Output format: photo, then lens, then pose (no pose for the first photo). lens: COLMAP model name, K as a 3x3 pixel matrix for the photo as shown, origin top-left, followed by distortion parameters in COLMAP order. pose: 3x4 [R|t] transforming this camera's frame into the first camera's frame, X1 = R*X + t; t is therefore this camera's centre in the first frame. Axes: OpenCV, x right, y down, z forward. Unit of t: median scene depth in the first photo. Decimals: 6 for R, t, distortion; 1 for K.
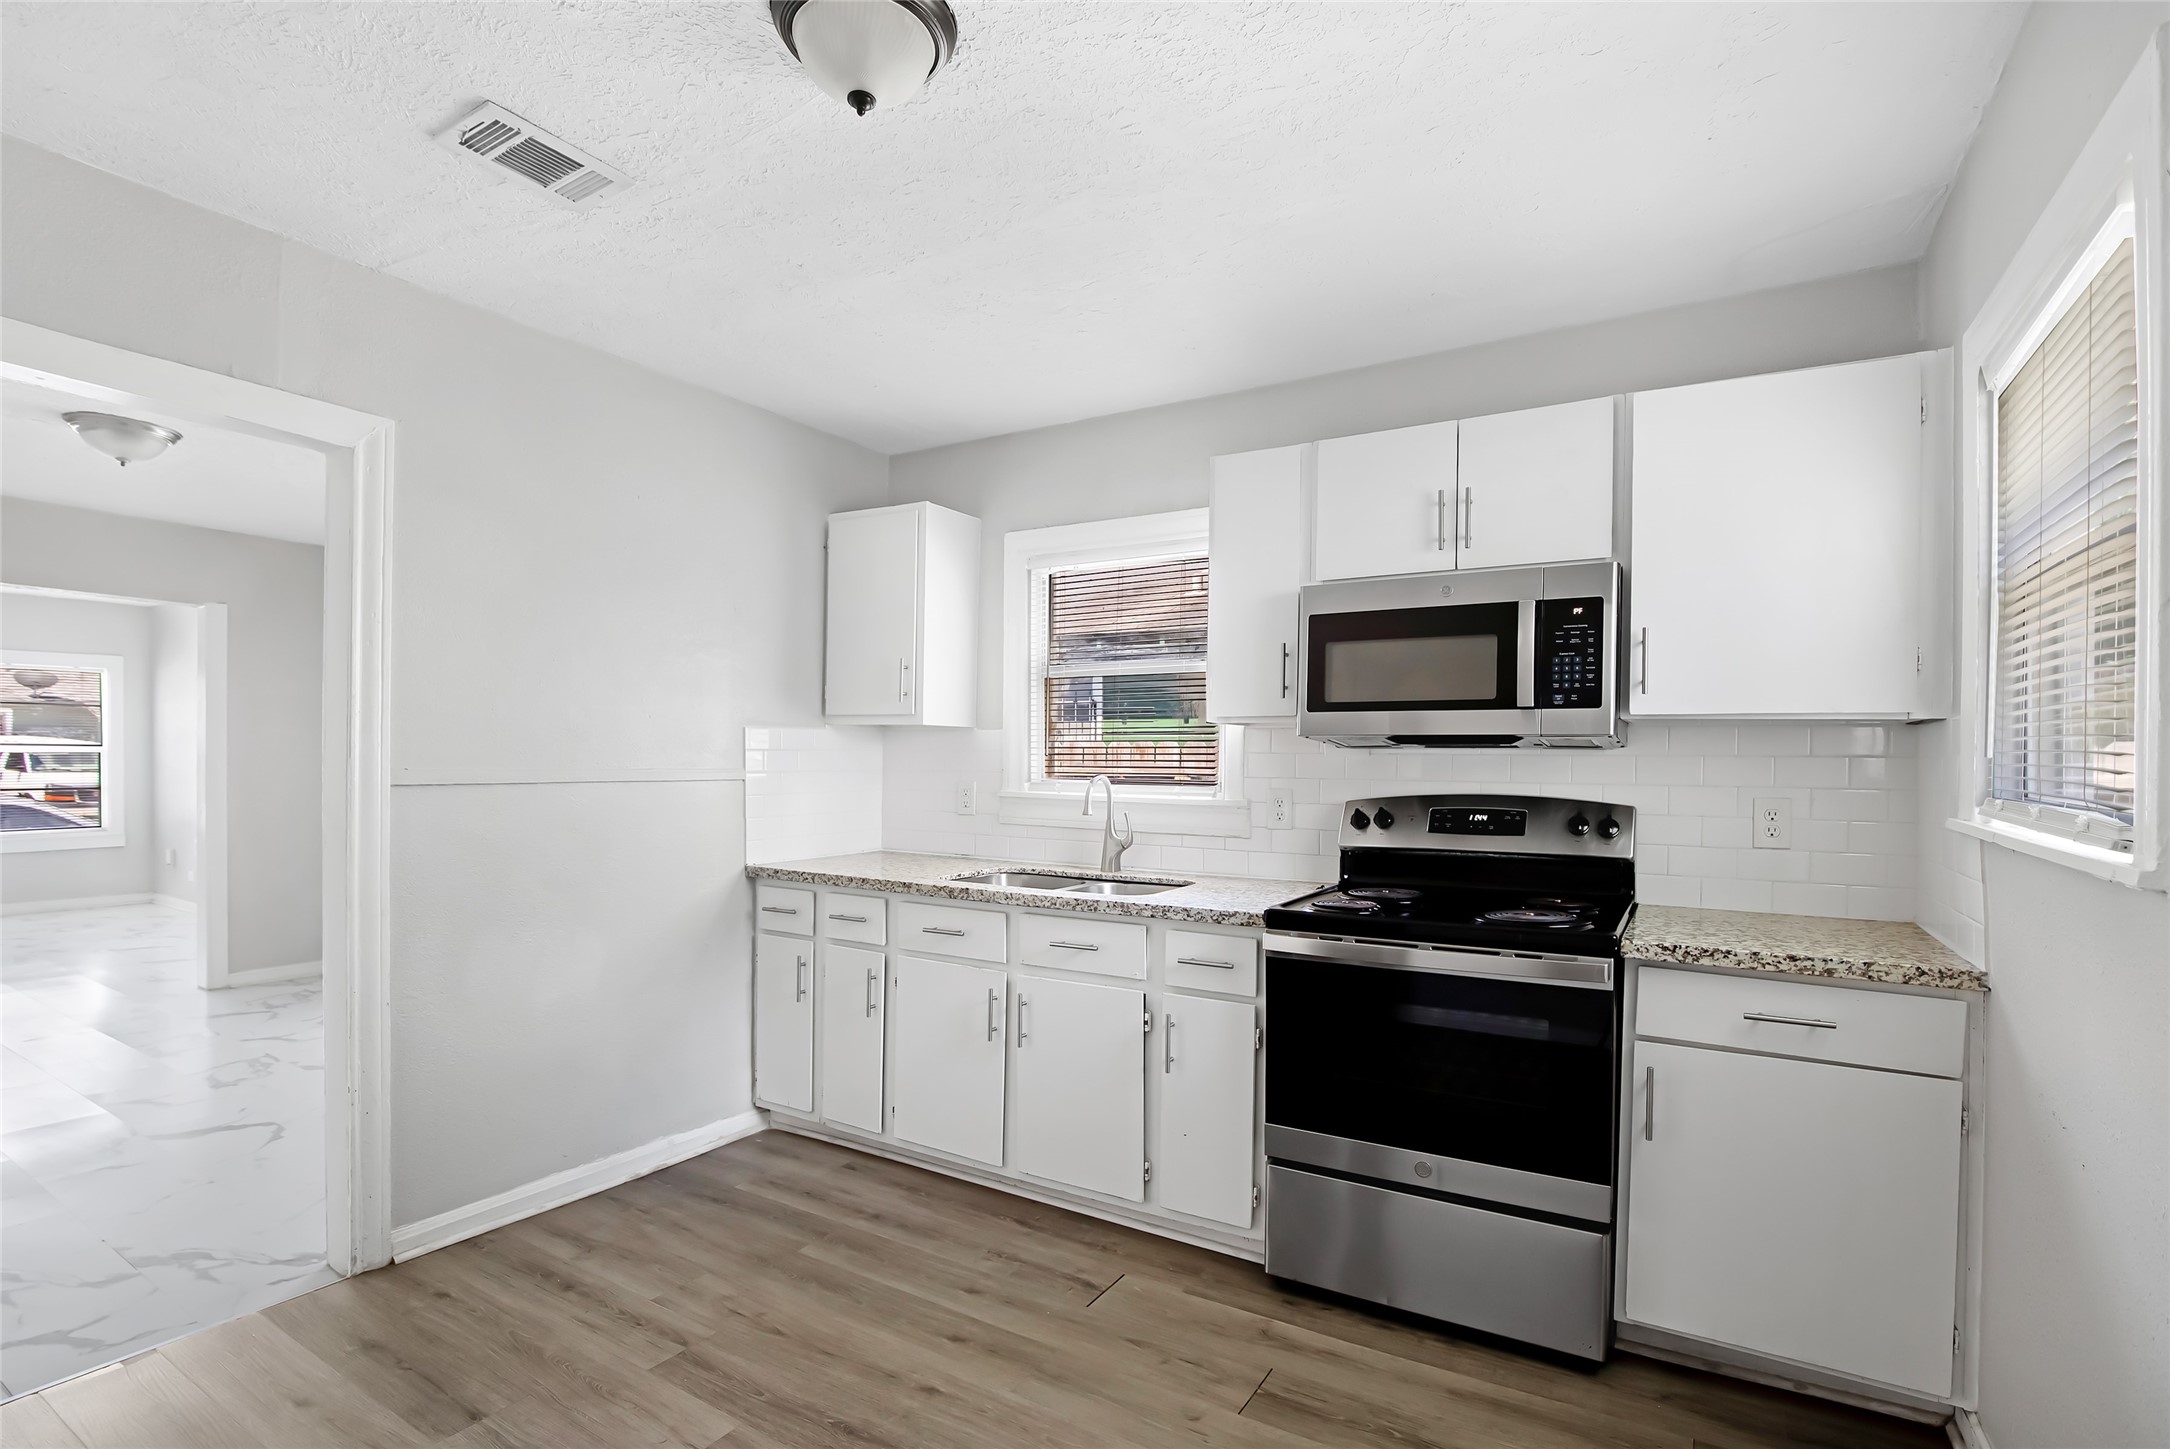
lens RADIAL K [[1043.4, 0, 1115.5], [0, 1043.4, 766.3], [0, 0, 1]] dist [-0.020551, 0.001916]
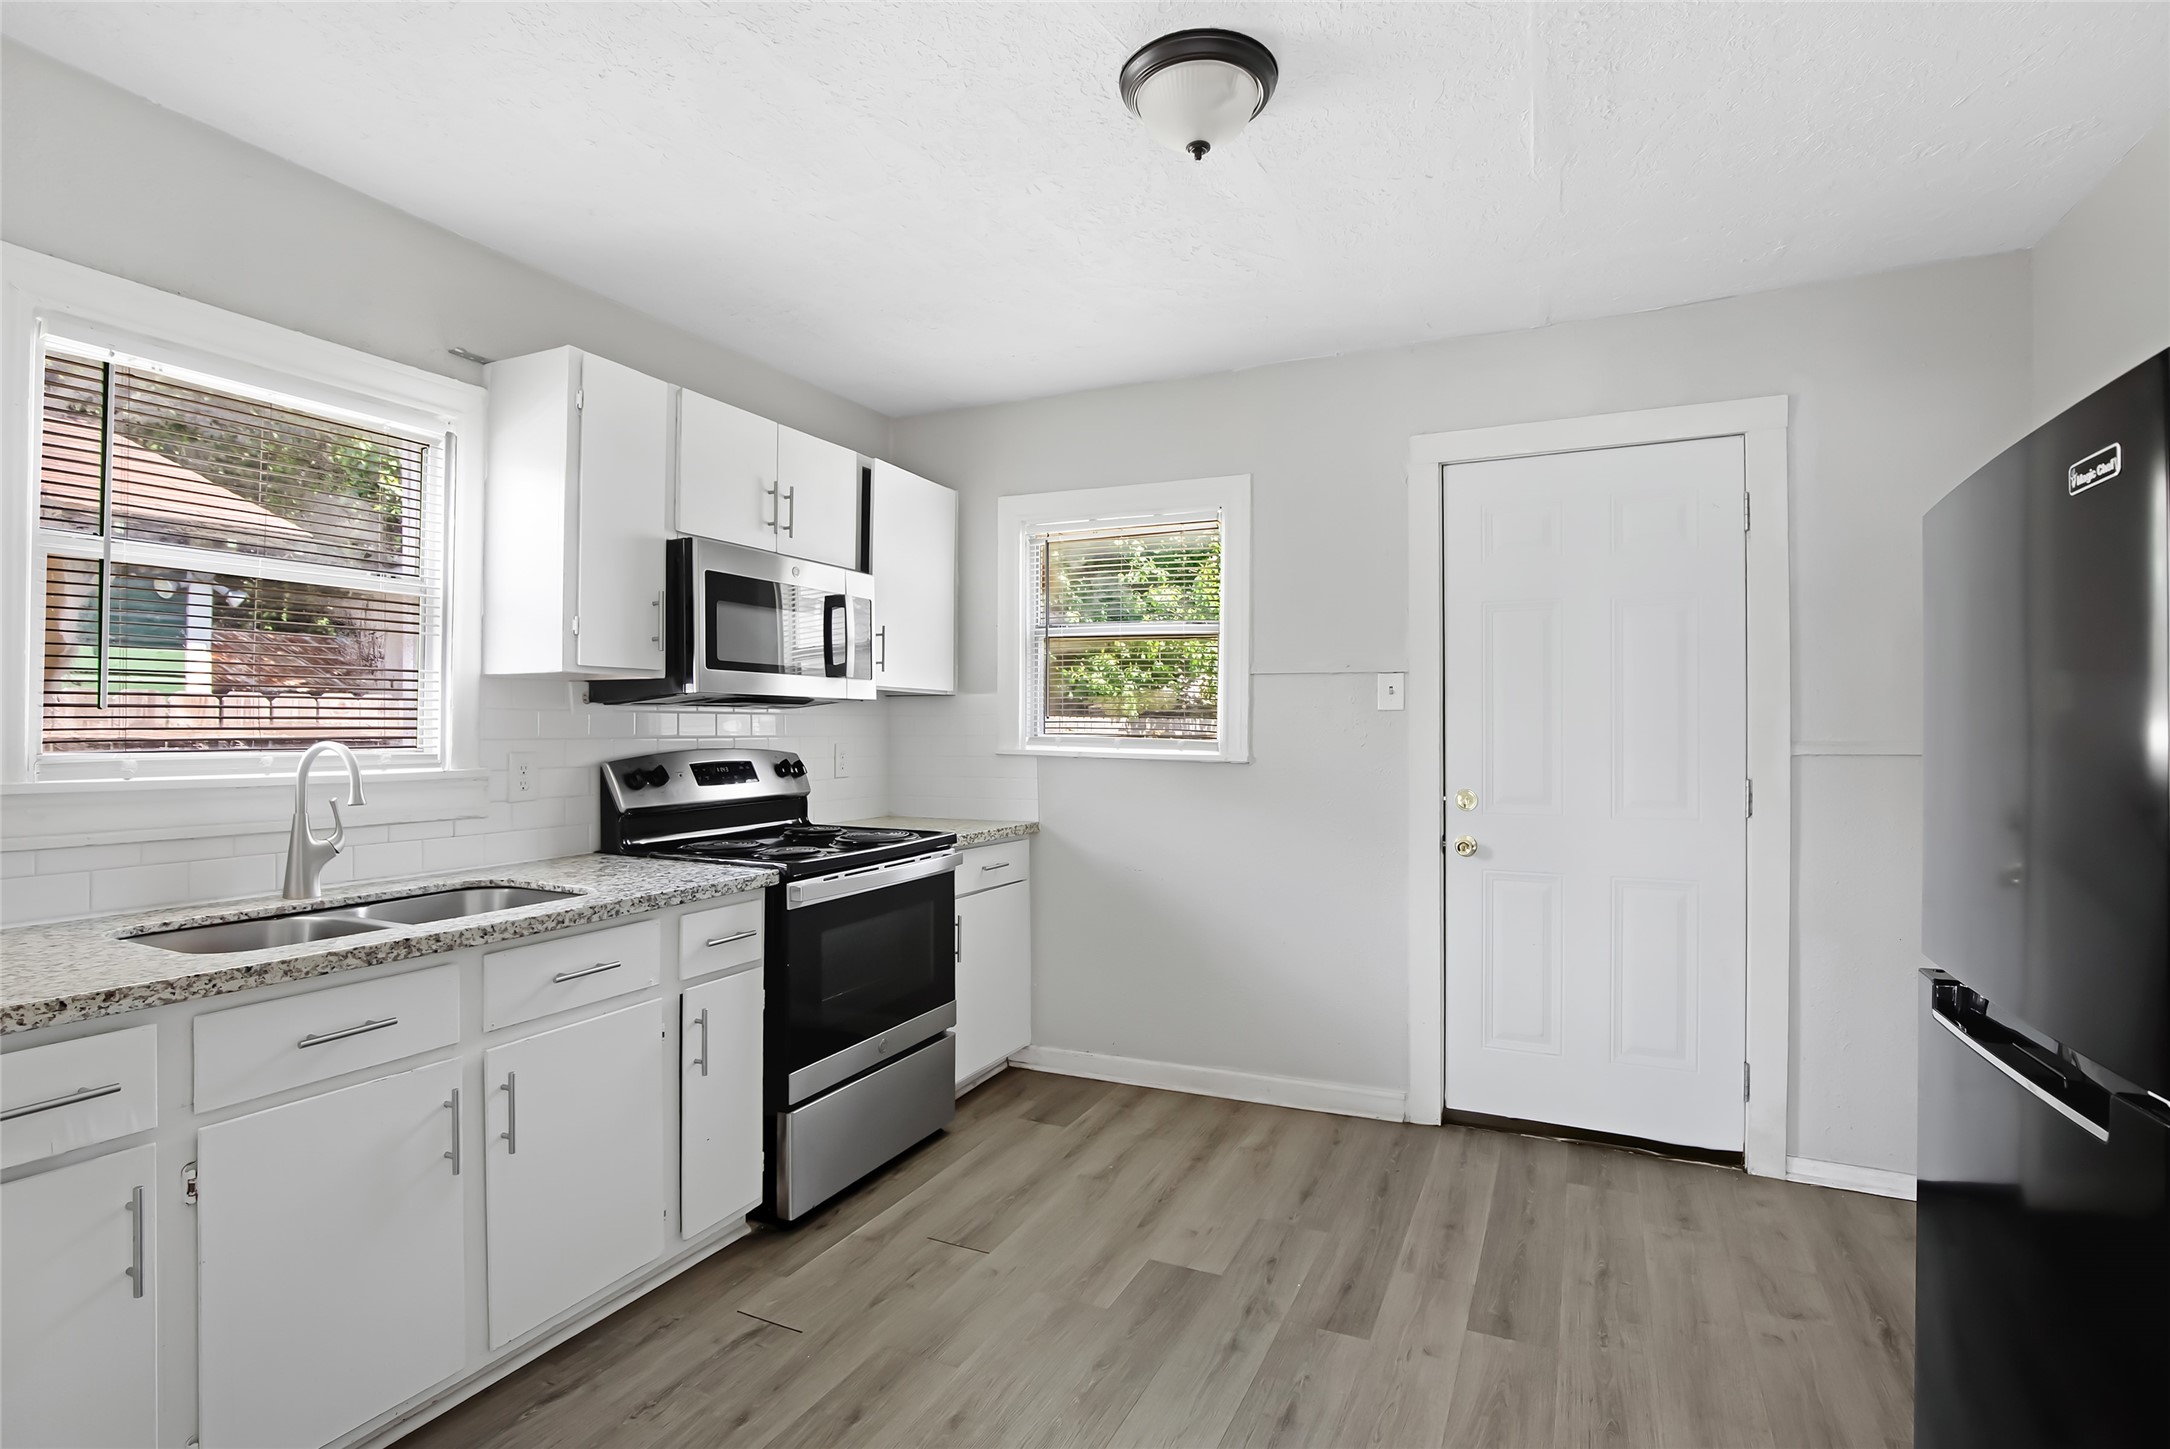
lens RADIAL K [[1043.4, 0, 1102.1], [0, 1043.4, 714.6], [0, 0, 1]] dist [-0.020551, 0.001916]
pose [[-0.103206, 0.001243, 0.994659, -0.867266], [0.002254, 0.999997, -0.001015, -0.007756], [-0.994657, 0.002138, -0.103208, 0.770556]]
